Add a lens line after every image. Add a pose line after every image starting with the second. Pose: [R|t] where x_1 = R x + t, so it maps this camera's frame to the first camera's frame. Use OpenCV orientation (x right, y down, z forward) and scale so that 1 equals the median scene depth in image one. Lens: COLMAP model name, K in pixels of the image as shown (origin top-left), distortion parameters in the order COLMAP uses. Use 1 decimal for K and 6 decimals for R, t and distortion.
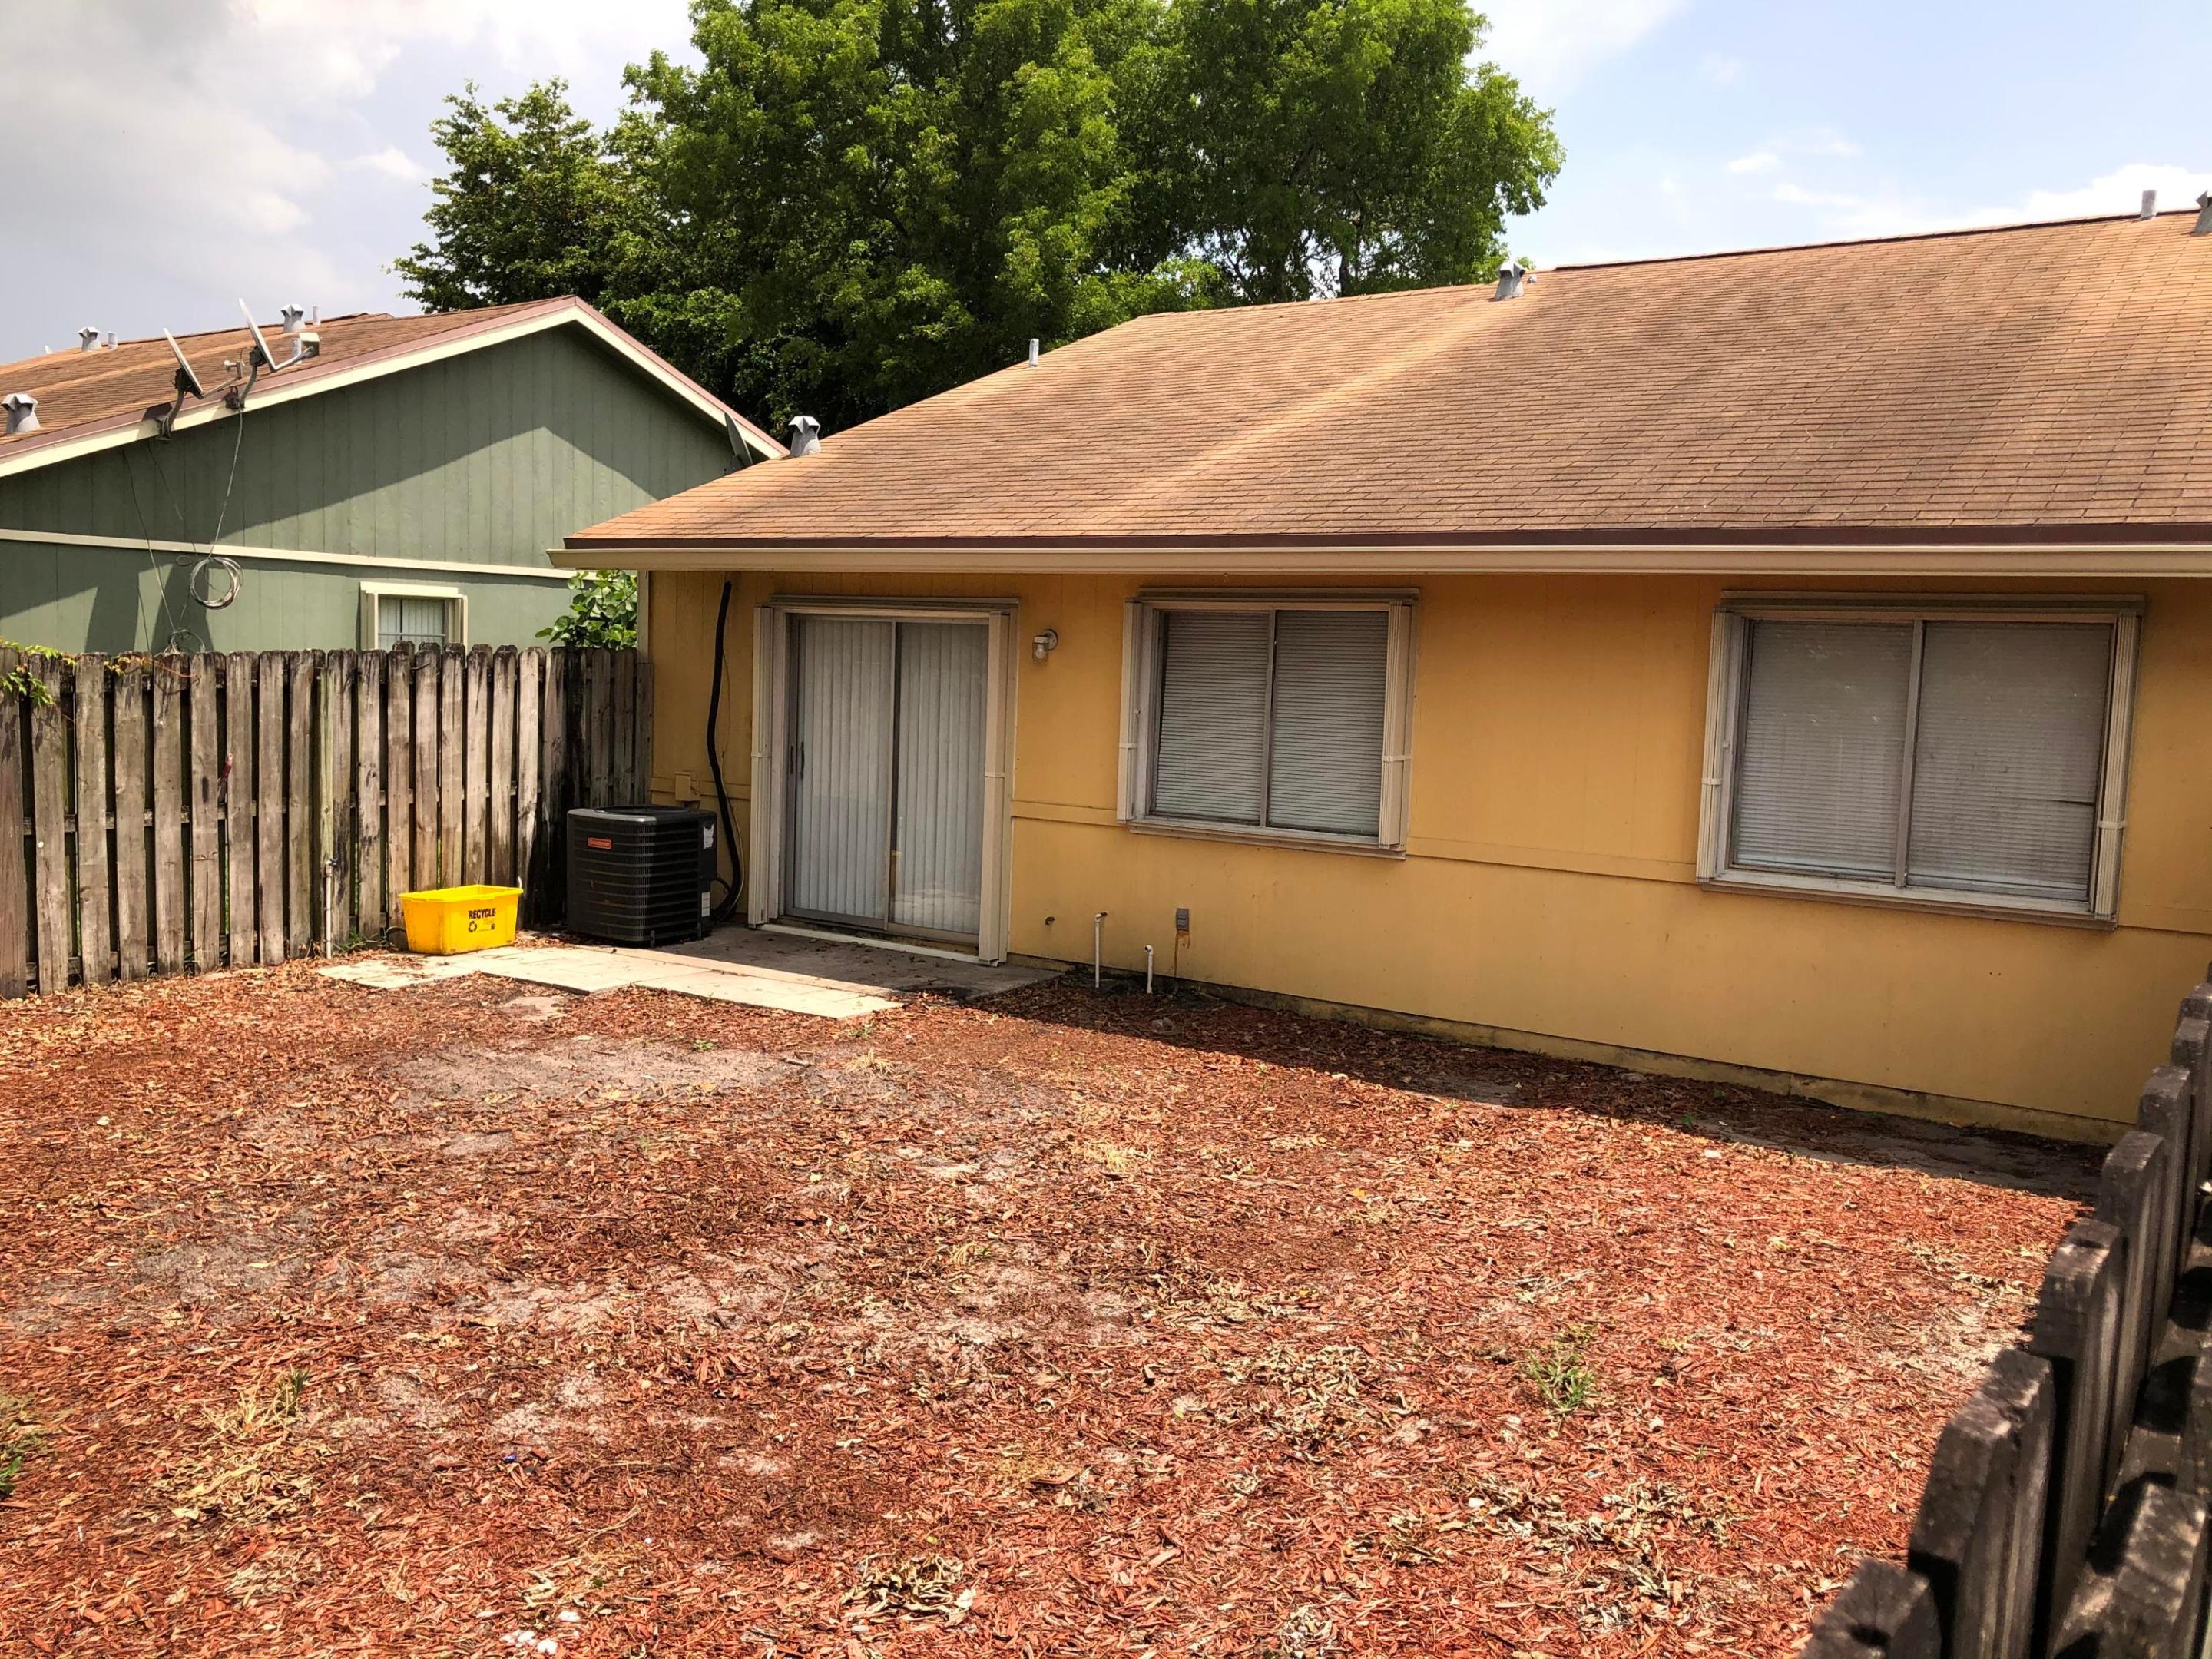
lens RADIAL K [[1805.9, 0, 1106.0], [0, 1805.9, 829.5], [0, 0, 1]] dist [0.039237, -0.000765]
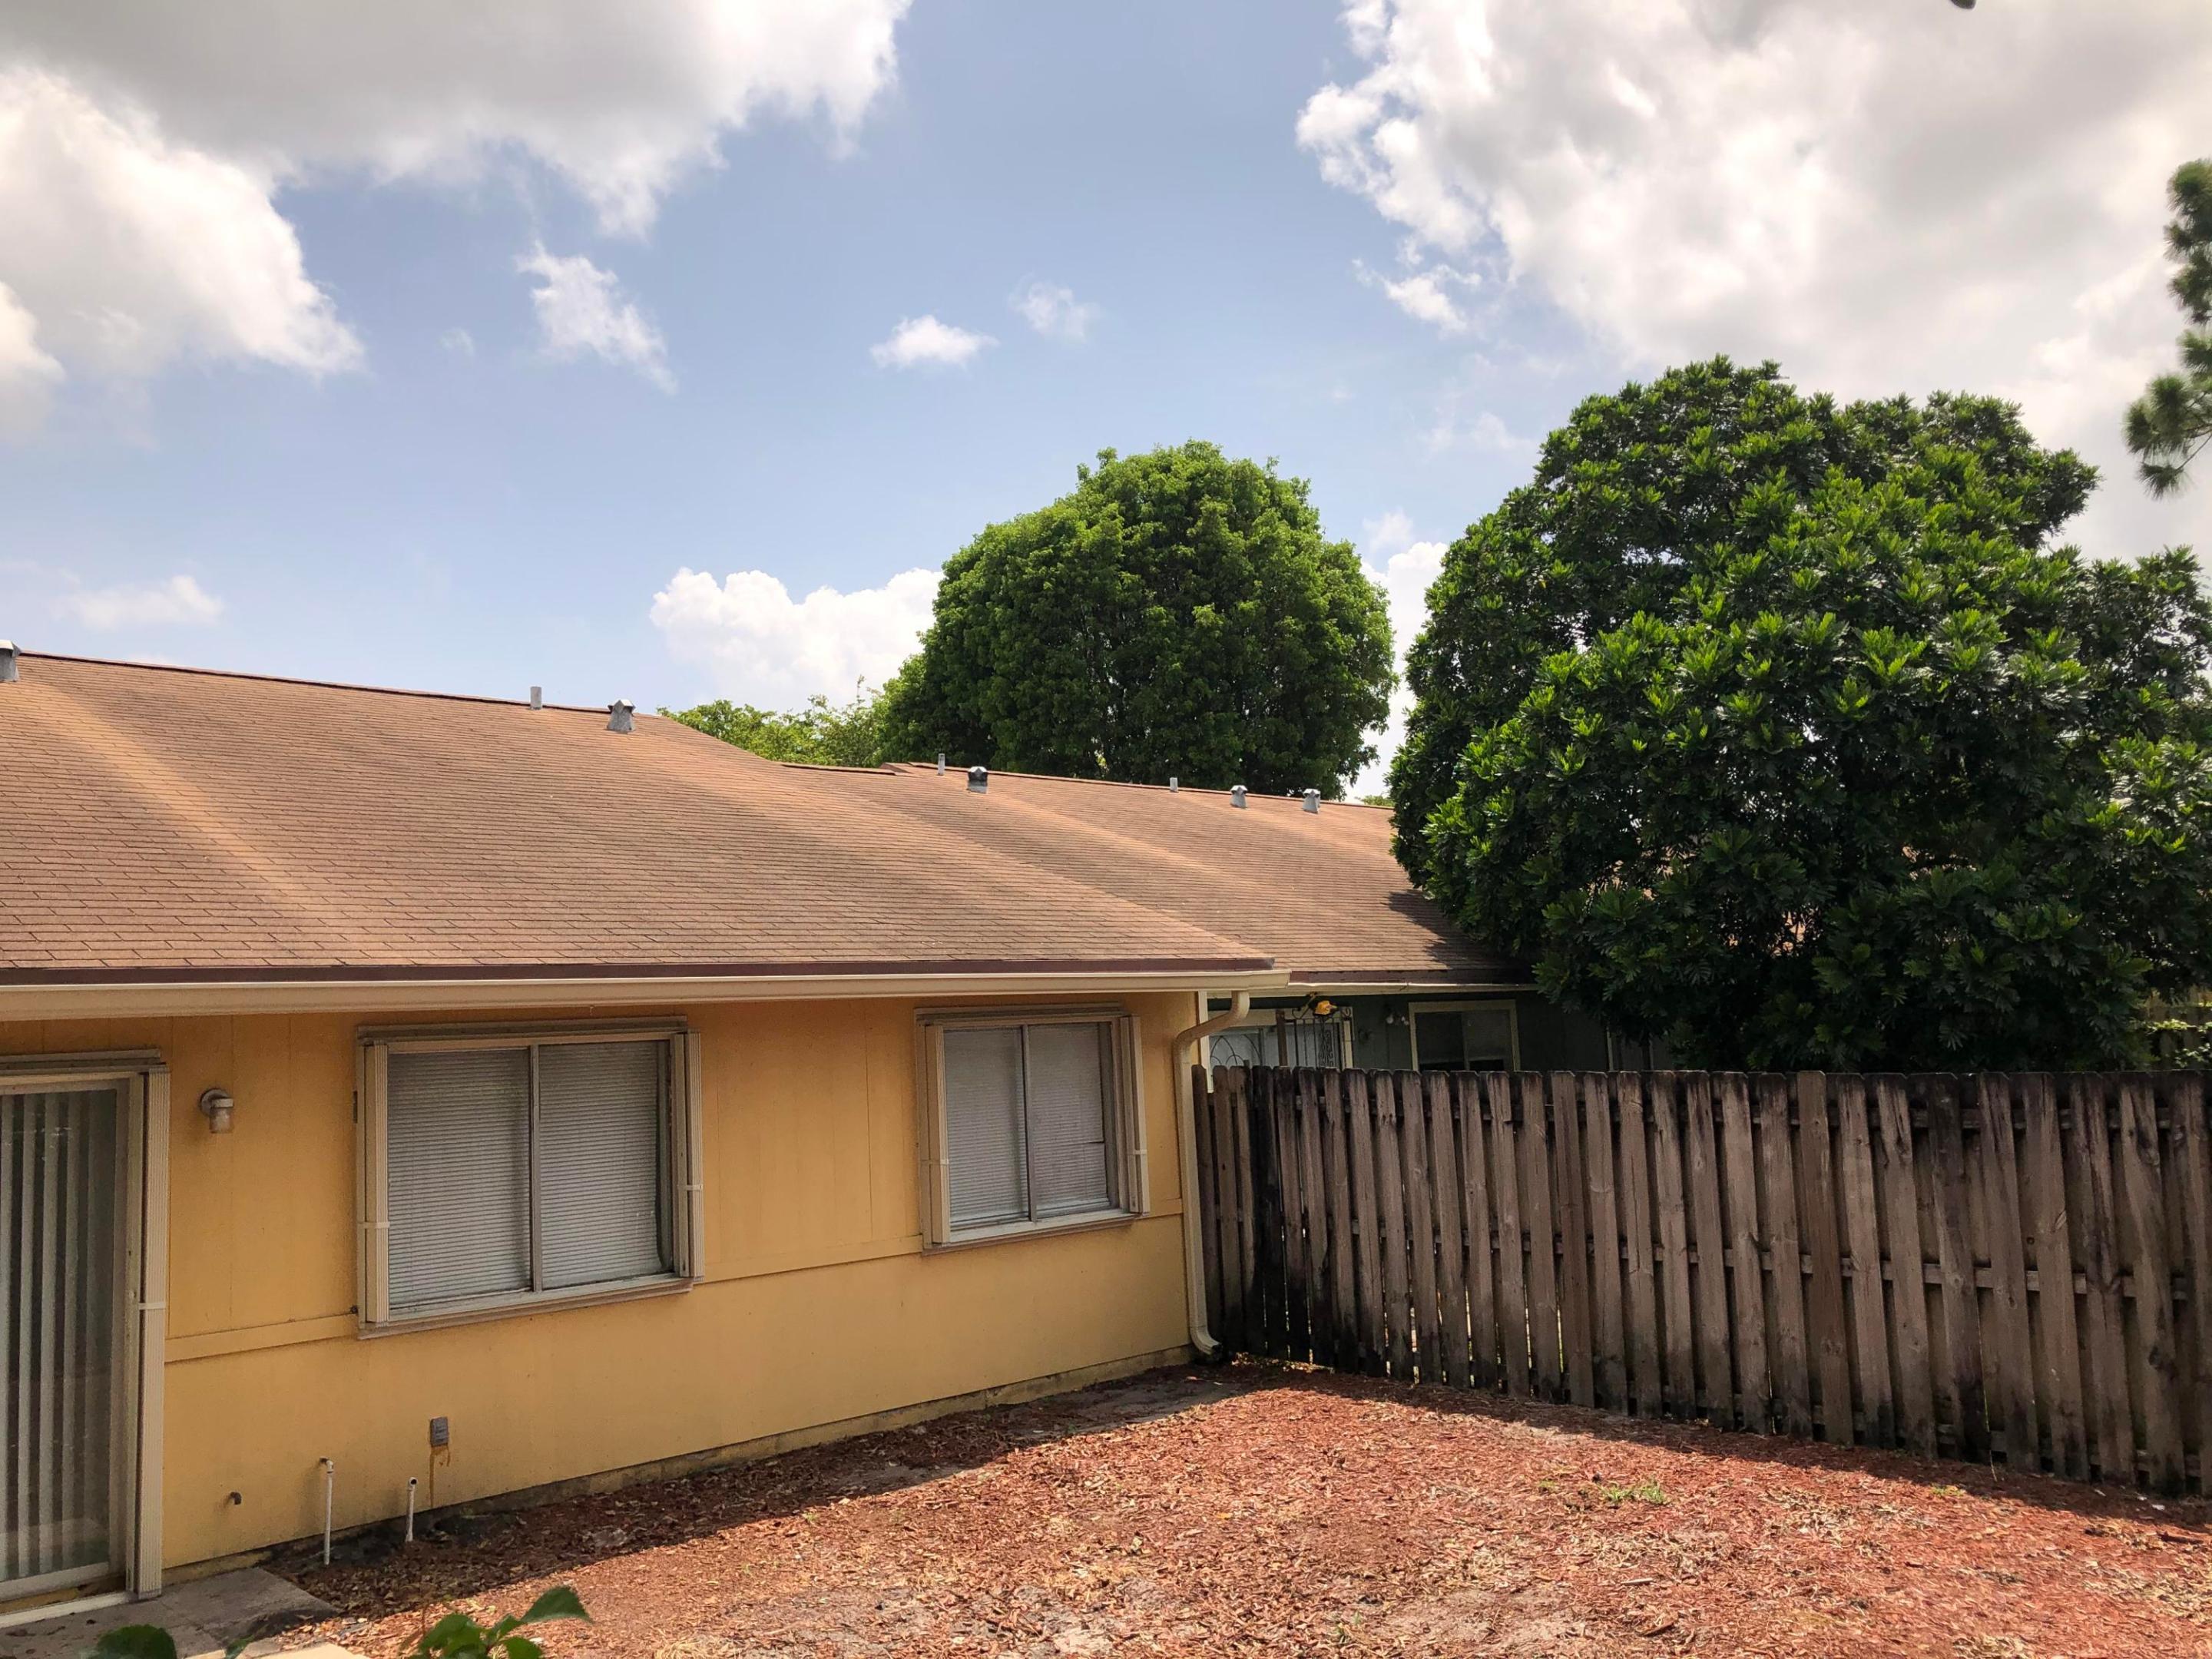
lens RADIAL K [[1815.2, 0, 1099.4], [0, 1815.2, 840.1], [0, 0, 1]] dist [0.009370, 0.001299]
pose [[0.209368, 0.062772, 0.975820, -0.741321], [0.148643, 0.984297, -0.095209, -0.093796], [-0.966473, 0.164982, 0.196749, 0.530683]]
